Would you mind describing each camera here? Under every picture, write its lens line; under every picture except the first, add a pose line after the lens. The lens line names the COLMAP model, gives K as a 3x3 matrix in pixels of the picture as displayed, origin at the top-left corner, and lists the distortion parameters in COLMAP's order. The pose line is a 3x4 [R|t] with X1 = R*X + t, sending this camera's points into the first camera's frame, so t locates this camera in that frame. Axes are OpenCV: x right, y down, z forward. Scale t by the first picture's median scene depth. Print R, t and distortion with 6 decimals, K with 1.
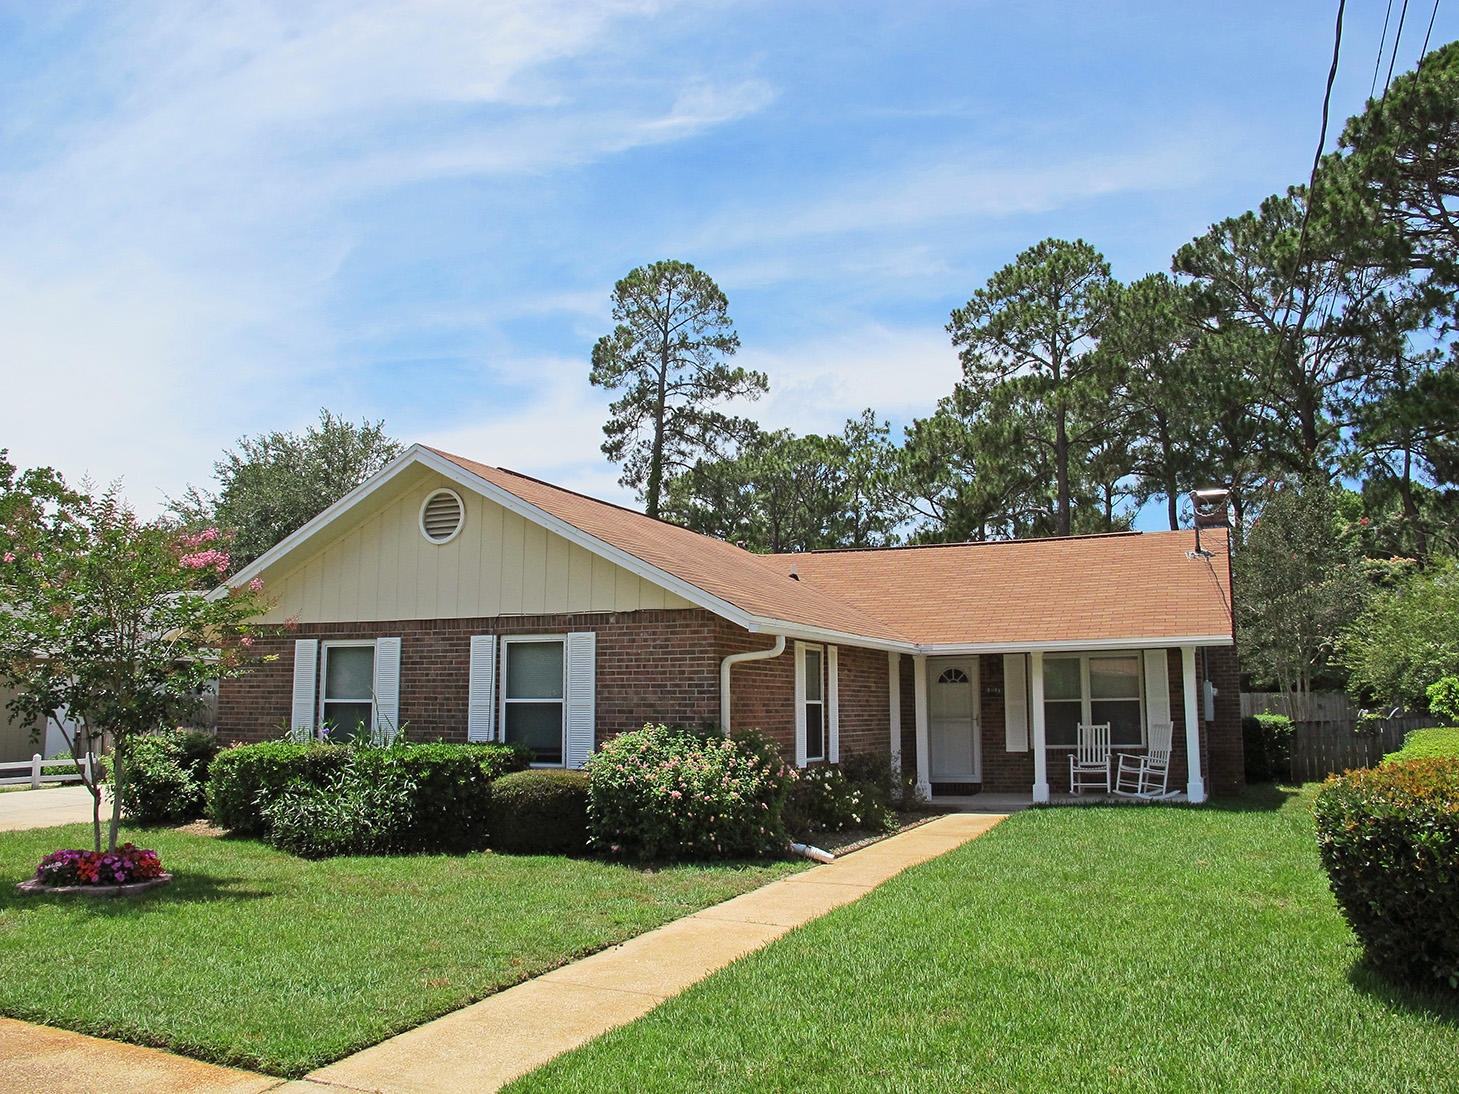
lens RADIAL K [[1220.0, 0, 723.1], [0, 1220.0, 511.7], [0, 0, 1]] dist [-0.147818, 0.109687]
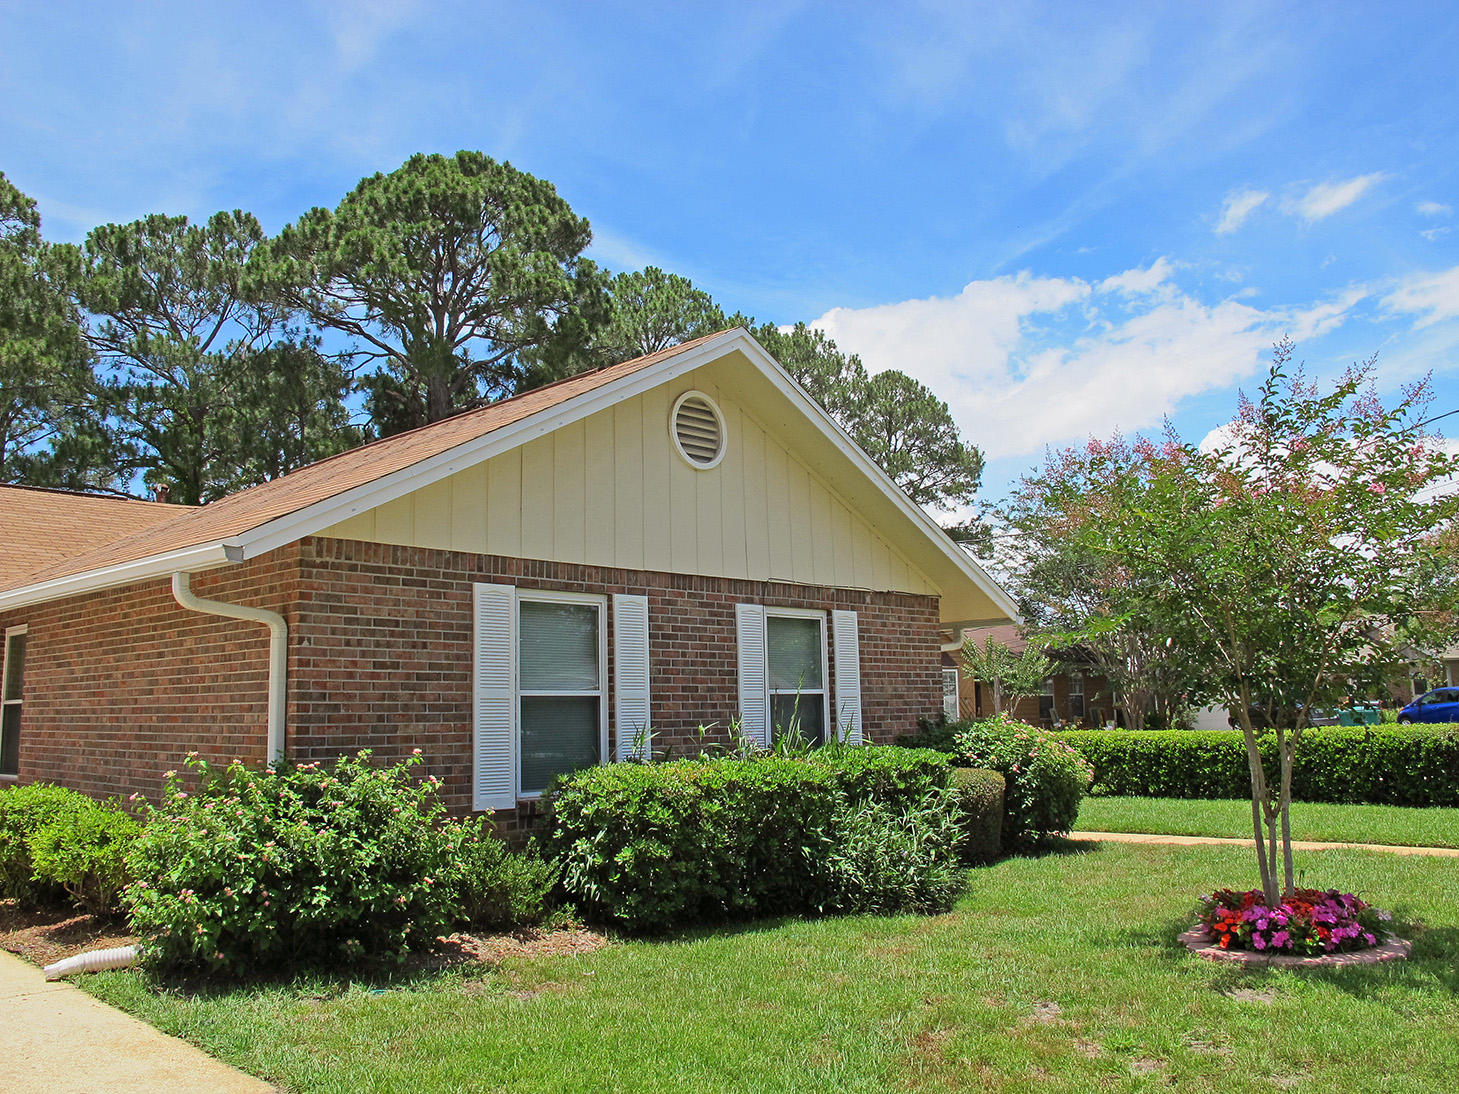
lens RADIAL K [[1220.0, 0, 723.1], [0, 1220.0, 511.7], [0, 0, 1]] dist [-0.147818, 0.109687]
pose [[0.342511, 0.152411, 0.927069, -0.289340], [-0.128505, 0.985080, -0.114471, 0.042767], [-0.930684, -0.079925, 0.356987, 0.240309]]
